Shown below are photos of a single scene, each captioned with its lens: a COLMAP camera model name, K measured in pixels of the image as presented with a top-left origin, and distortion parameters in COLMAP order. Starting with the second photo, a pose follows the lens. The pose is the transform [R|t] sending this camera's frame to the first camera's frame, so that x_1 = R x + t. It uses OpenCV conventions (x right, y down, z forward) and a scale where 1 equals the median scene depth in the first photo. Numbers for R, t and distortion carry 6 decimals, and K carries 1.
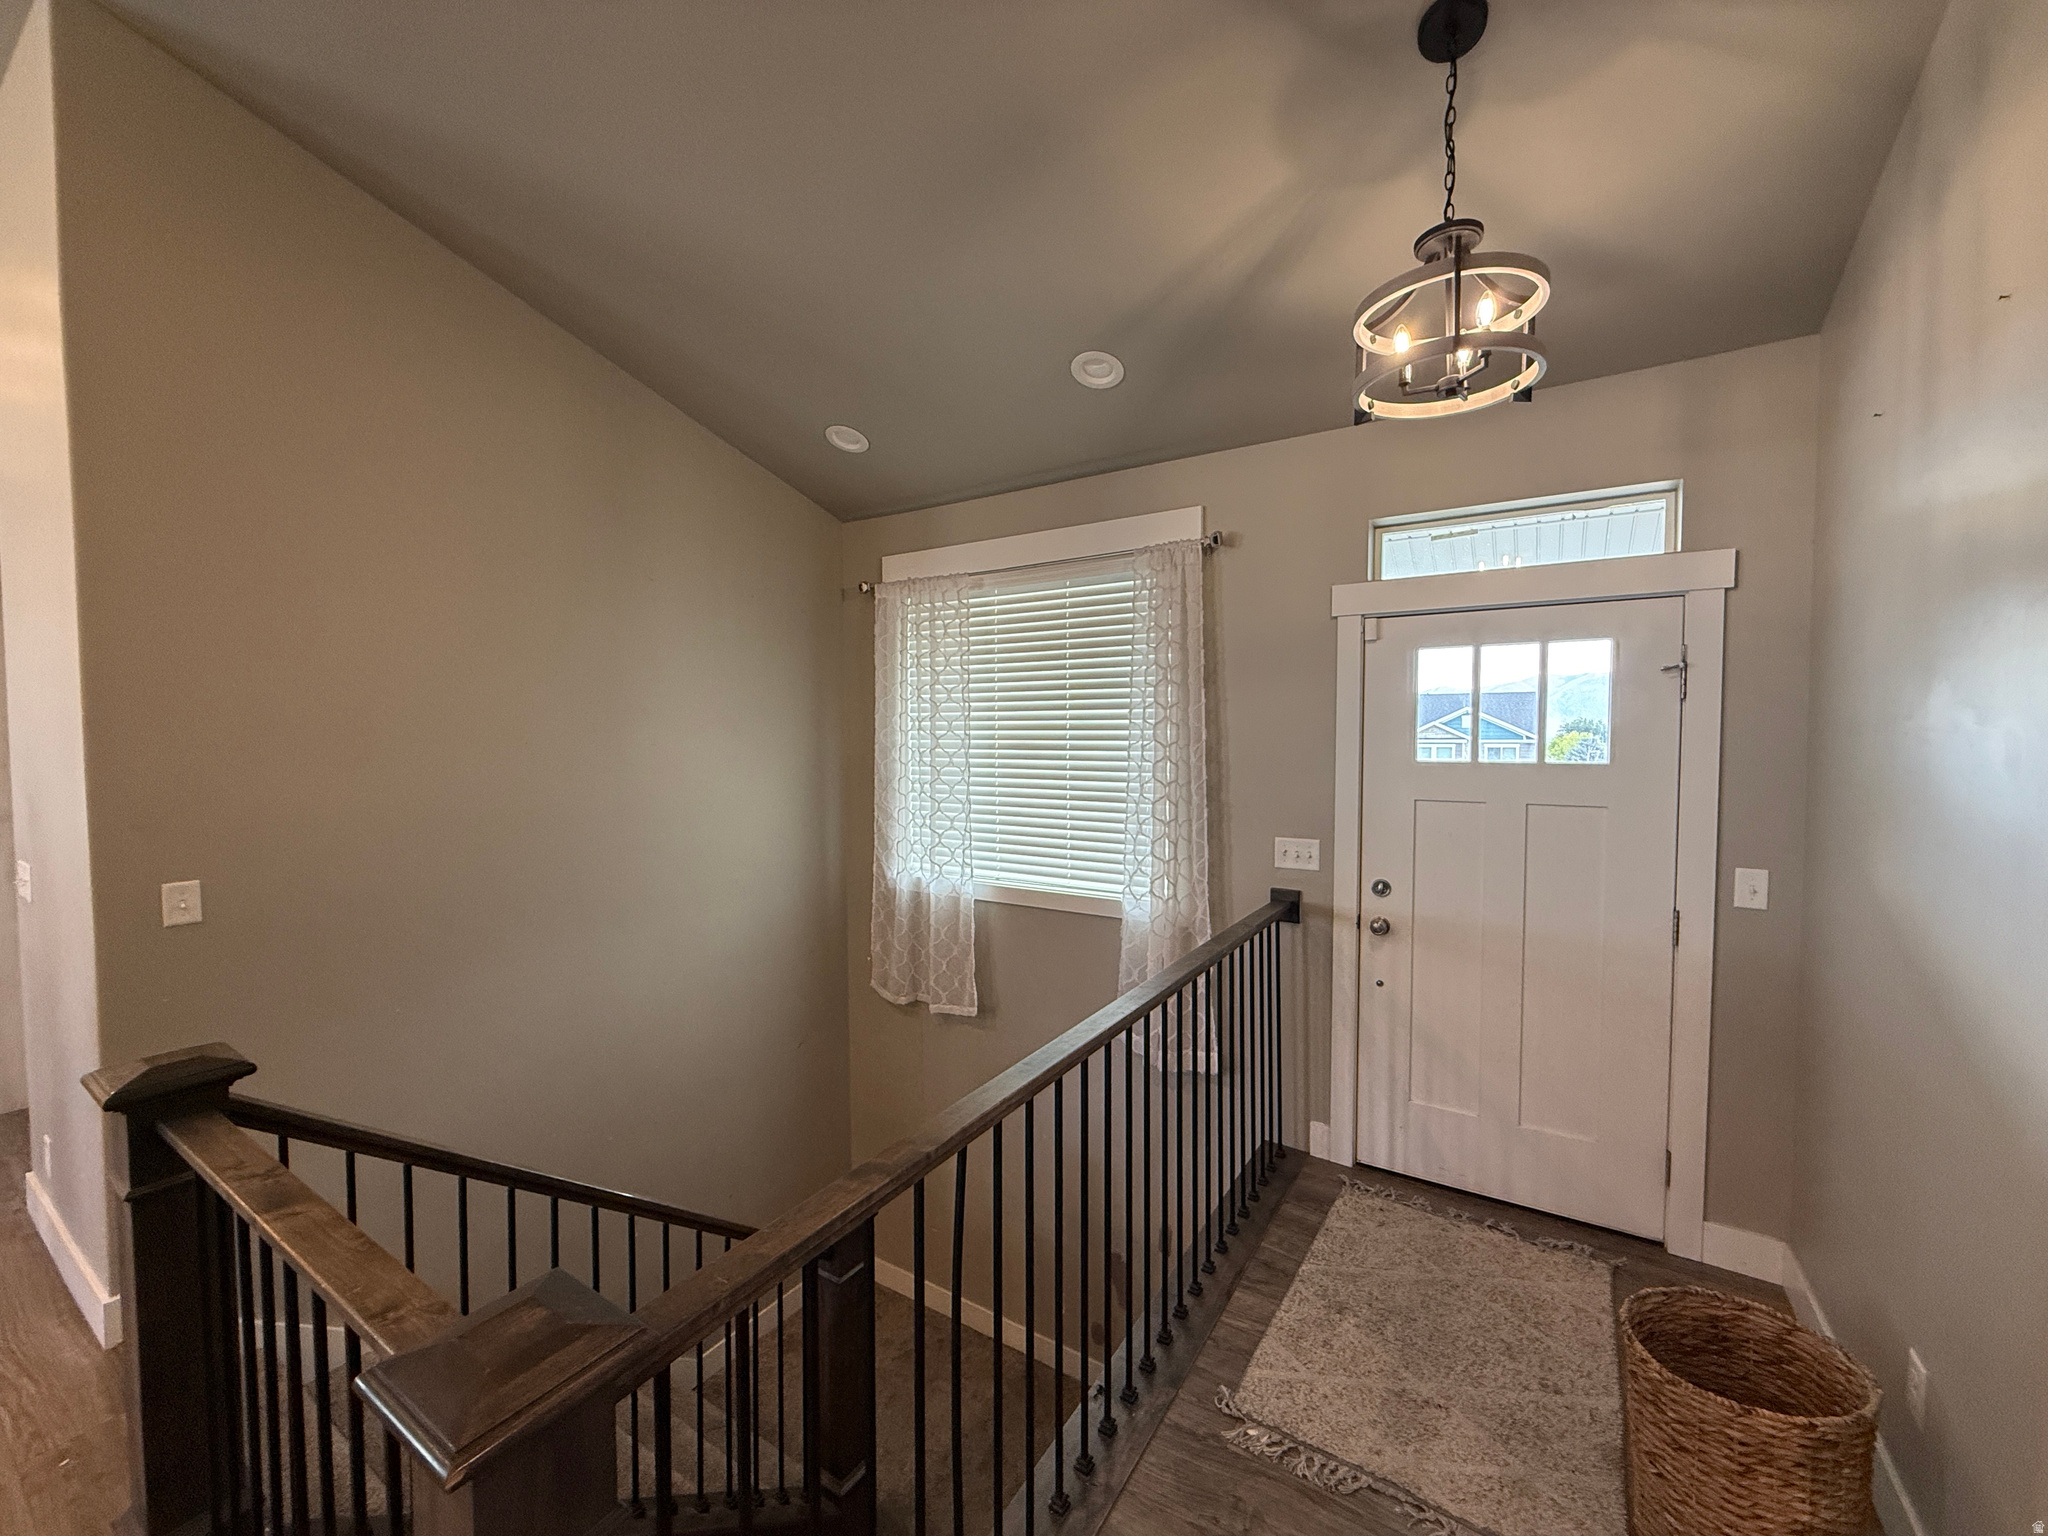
lens RADIAL K [[813.9, 0, 1020.1], [0, 813.9, 767.4], [0, 0, 1]] dist [0.000254, 0.000064]
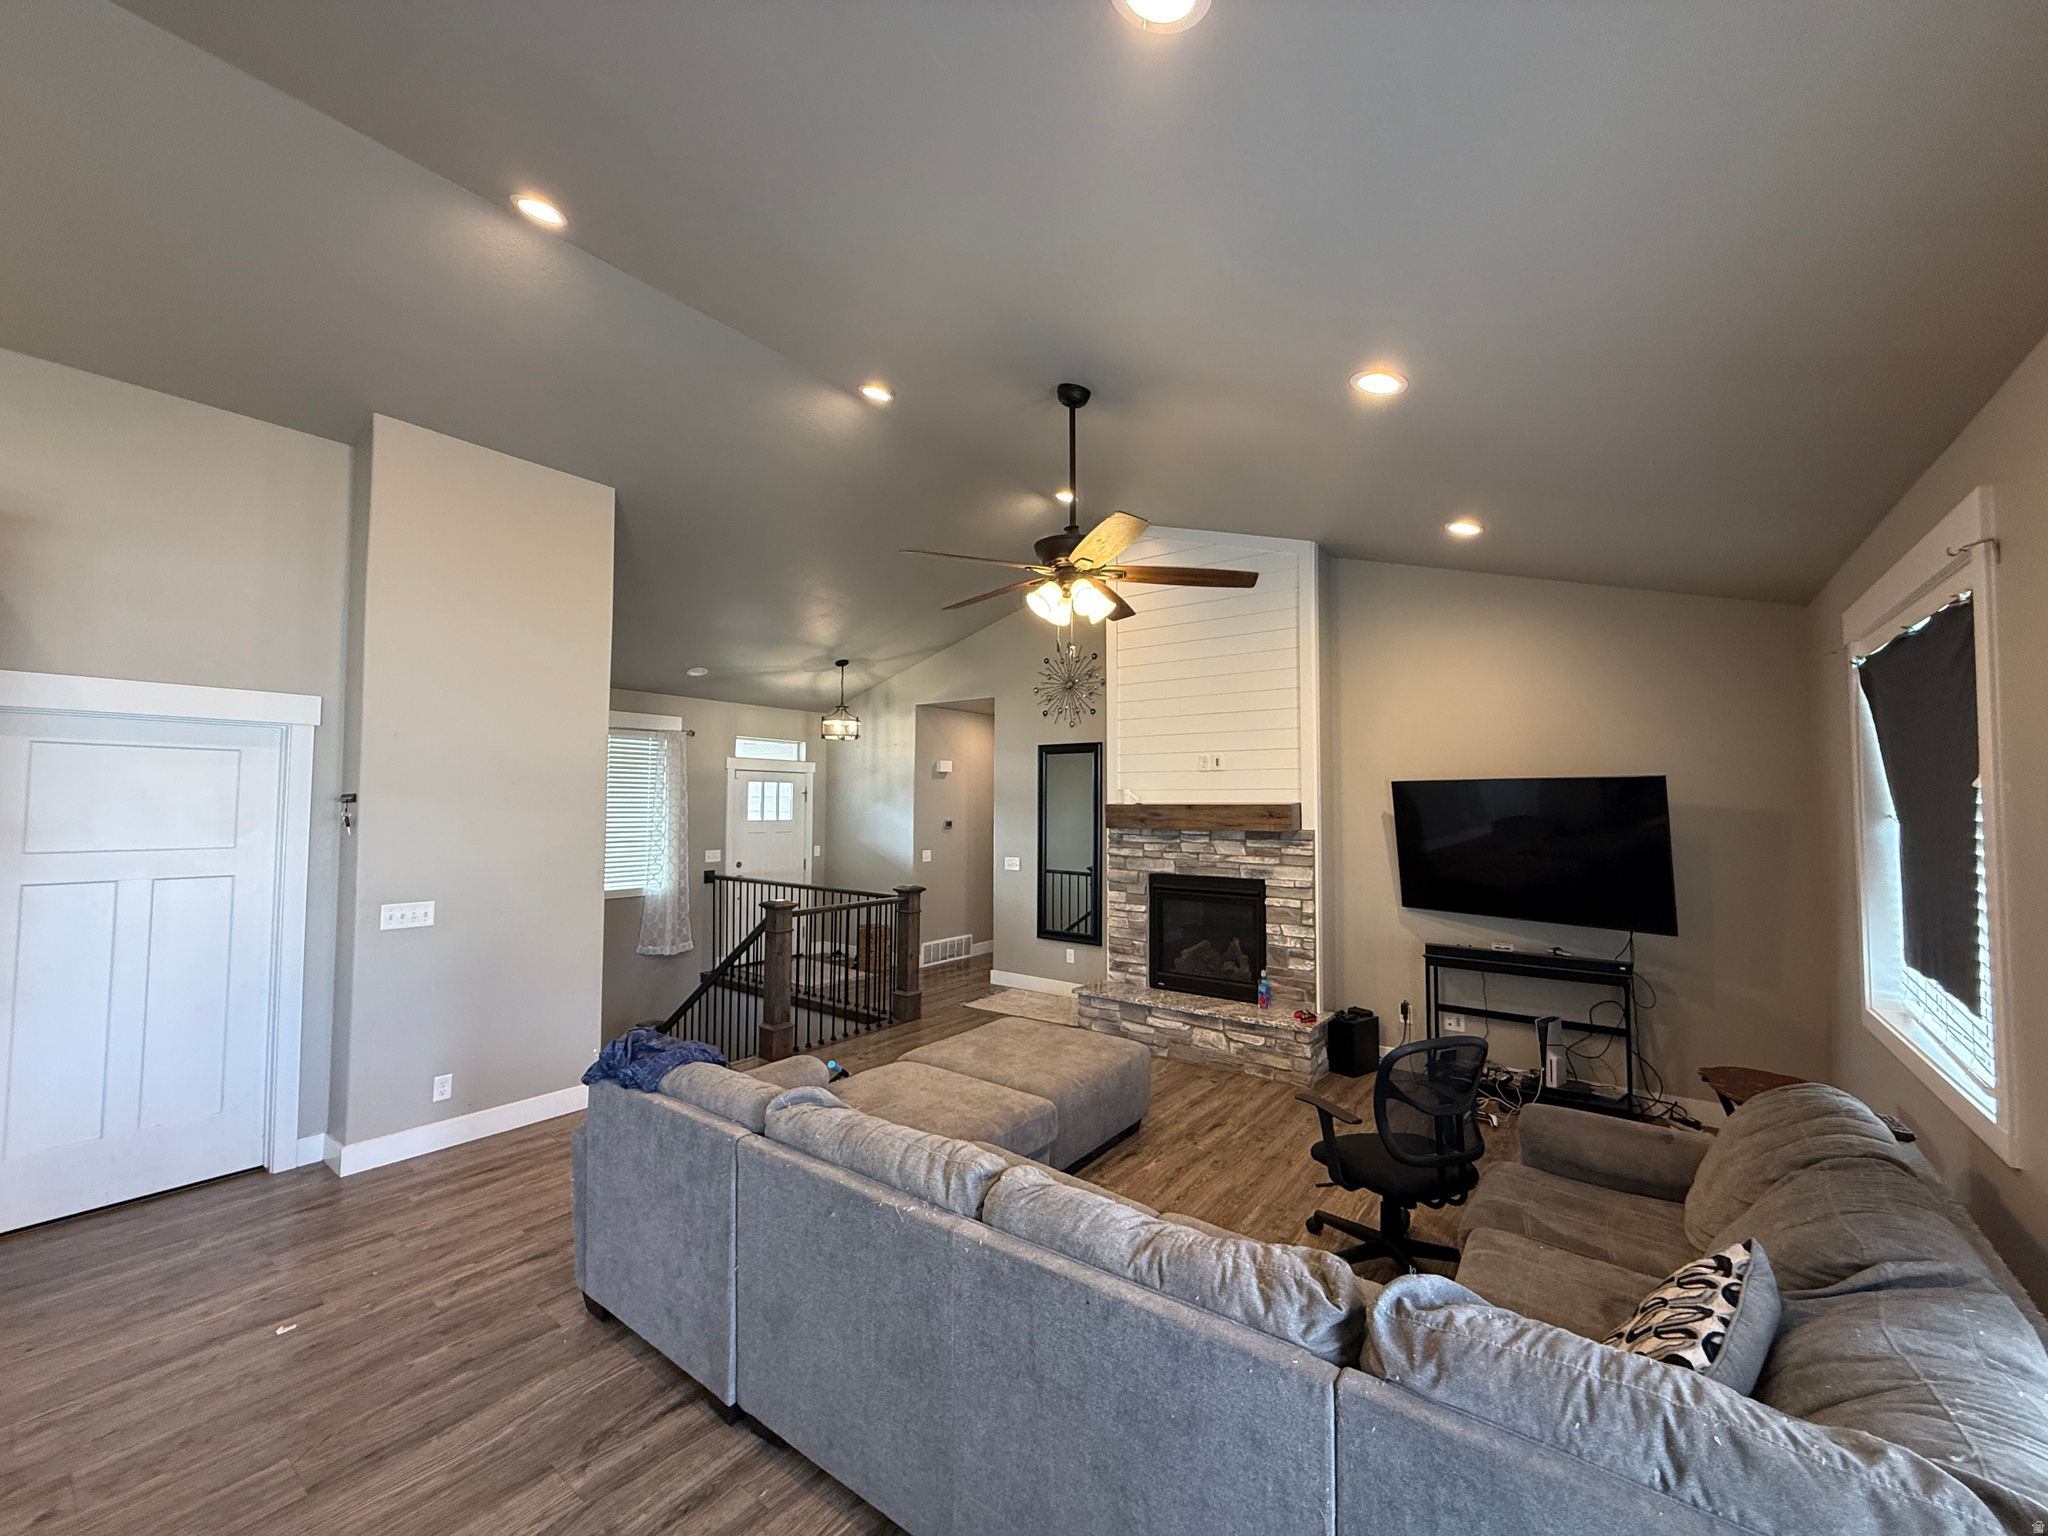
lens RADIAL K [[813.9, 0, 1020.1], [0, 813.9, 767.4], [0, 0, 1]] dist [0.000254, 0.000064]
pose [[0.084317, 0.047338, 0.995314, -2.307521], [0.038100, 0.997987, -0.050693, -0.010447], [-0.995710, 0.042196, 0.082343, -0.222334]]
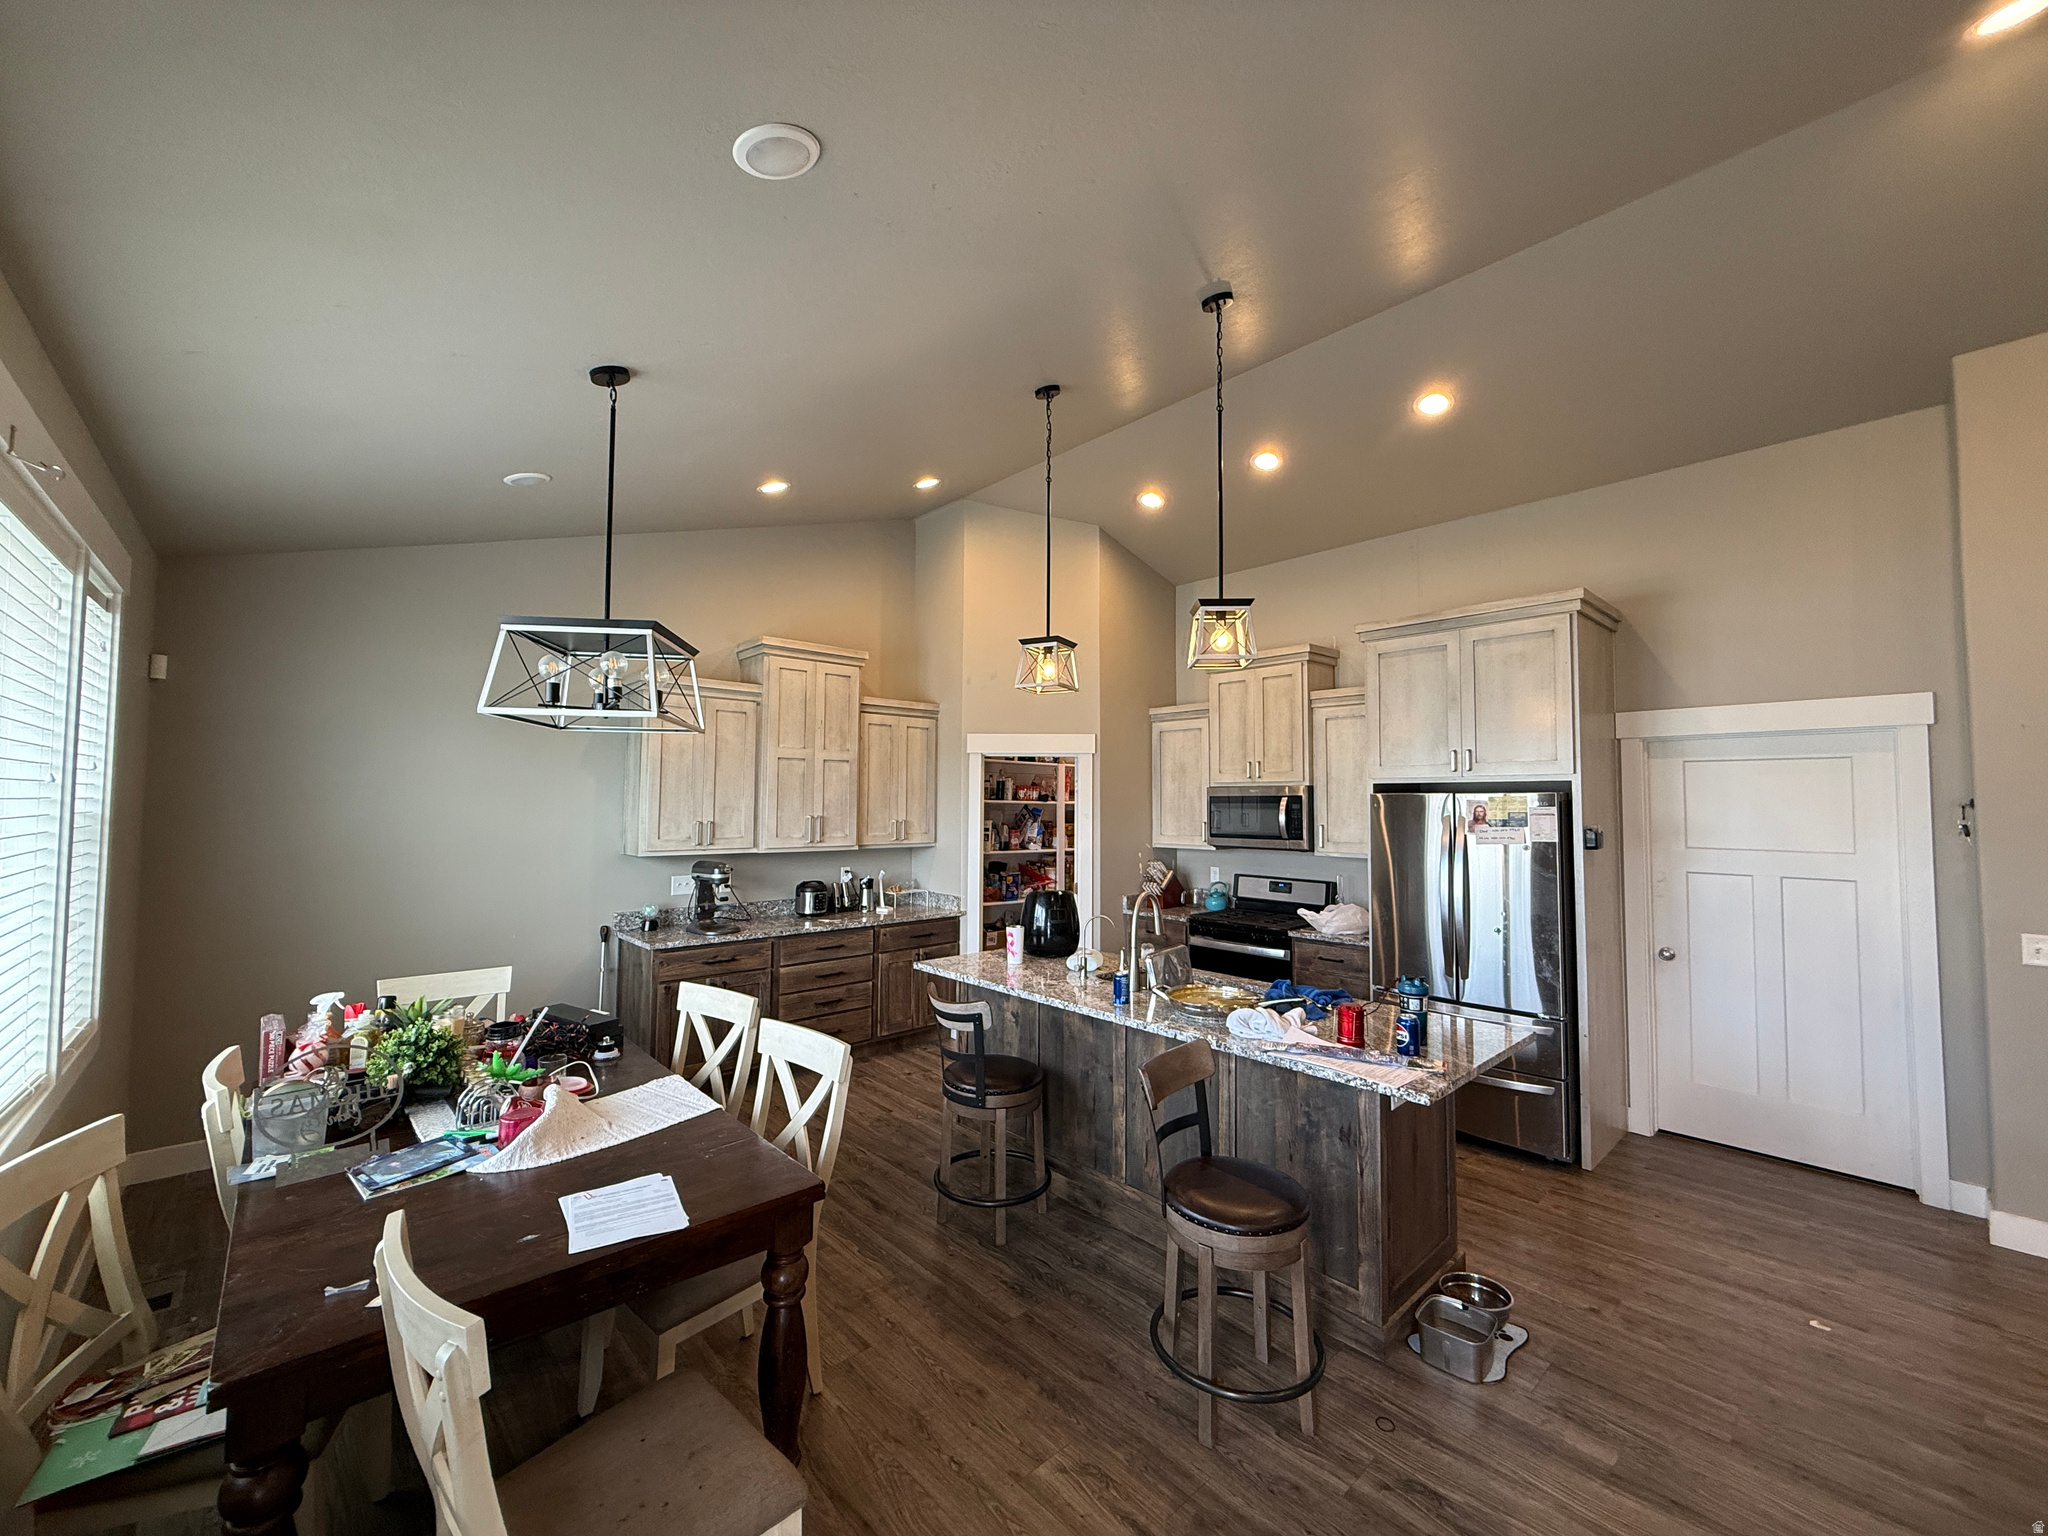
lens RADIAL K [[813.9, 0, 1020.1], [0, 813.9, 767.4], [0, 0, 1]] dist [0.000254, 0.000064]
pose [[0.963036, -0.005514, -0.269317, -2.070782], [-0.019281, 0.995815, -0.089333, 0.007717], [0.268682, 0.091223, 0.958899, -0.480691]]
